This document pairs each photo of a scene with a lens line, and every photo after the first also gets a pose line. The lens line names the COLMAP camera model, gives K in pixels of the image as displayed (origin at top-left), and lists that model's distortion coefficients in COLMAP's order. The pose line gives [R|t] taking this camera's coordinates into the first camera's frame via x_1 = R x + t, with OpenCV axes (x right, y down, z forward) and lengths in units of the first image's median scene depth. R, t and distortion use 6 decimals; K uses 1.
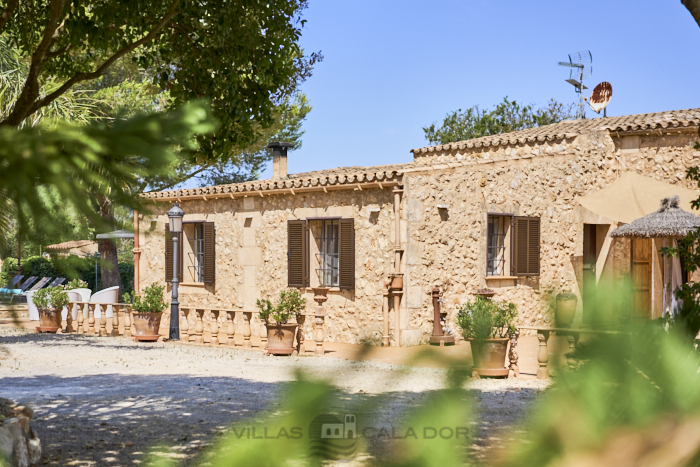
lens RADIAL K [[1084.8, 0, 349.7], [0, 1084.8, 289.1], [0, 0, 1]] dist [0.132039, -0.897511]
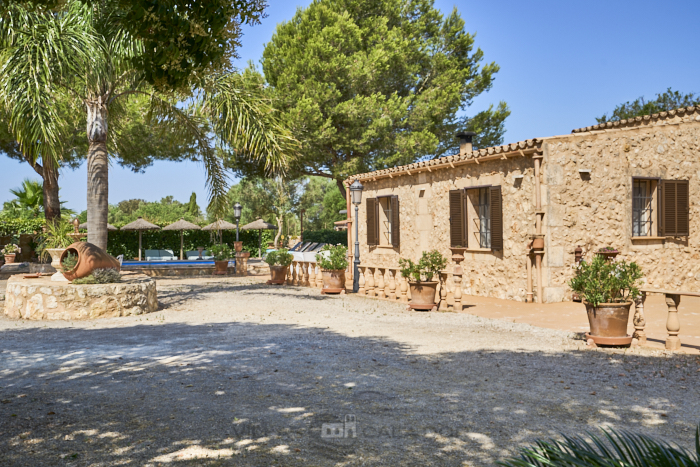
lens RADIAL K [[699.2, 0, 350.0], [0, 699.2, 233.5], [0, 0, 1]] dist [-0.012172, -0.000512]
pose [[0.950719, -0.011735, -0.309833, 0.076633], [0.003939, 0.999660, -0.025774, 0.001526], [0.310030, 0.023283, 0.950442, 0.277545]]
